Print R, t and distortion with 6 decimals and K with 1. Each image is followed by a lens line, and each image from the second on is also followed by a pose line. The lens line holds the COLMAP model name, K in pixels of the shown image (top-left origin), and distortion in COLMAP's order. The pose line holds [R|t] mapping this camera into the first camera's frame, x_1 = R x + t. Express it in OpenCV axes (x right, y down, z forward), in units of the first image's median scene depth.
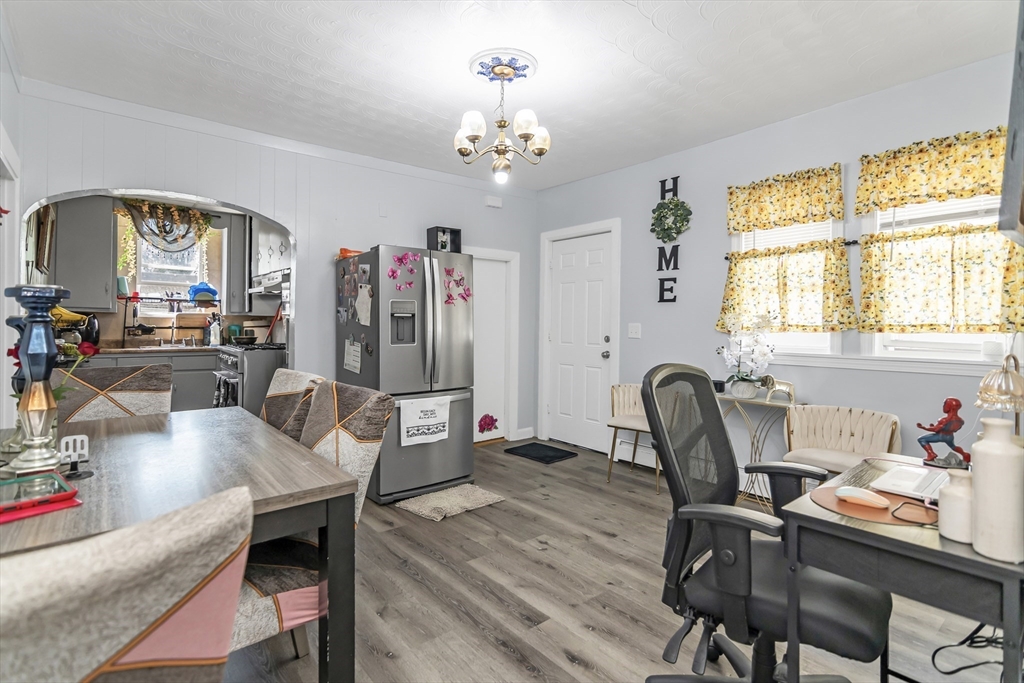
lens RADIAL K [[511.6, 0, 515.0], [0, 511.6, 326.5], [0, 0, 1]] dist [0.002511, -0.000004]
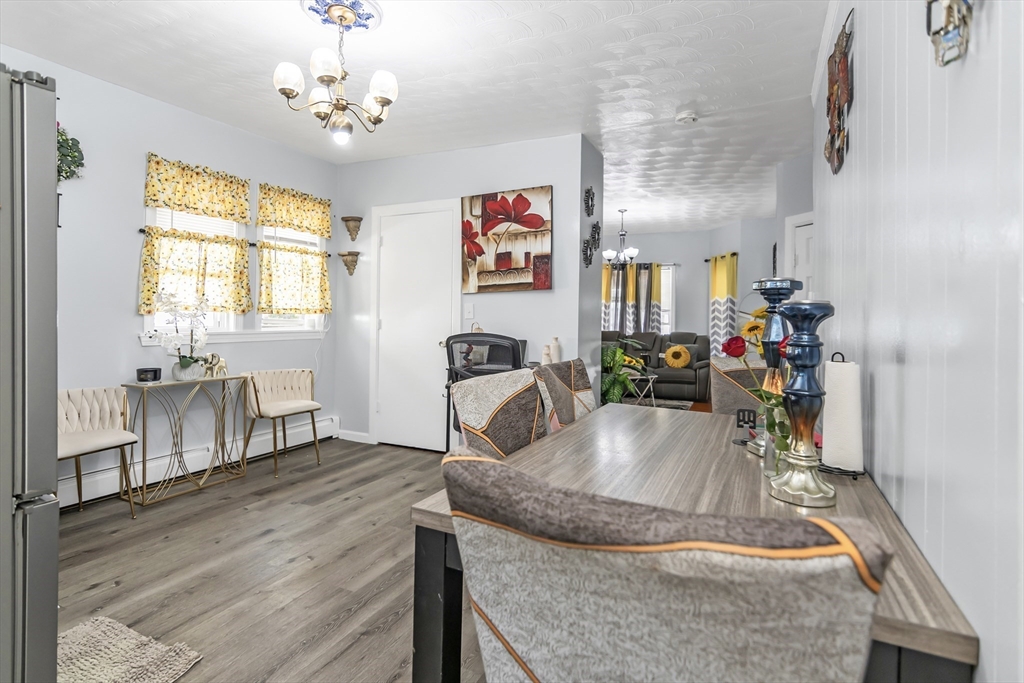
lens RADIAL K [[511.6, 0, 515.0], [0, 511.6, 326.5], [0, 0, 1]] dist [0.002511, -0.000004]
pose [[-0.418749, -0.029165, 0.907634, -0.824361], [-0.011735, 0.999574, 0.026705, 0.001483], [-0.908026, 0.000531, -0.418913, 0.963059]]
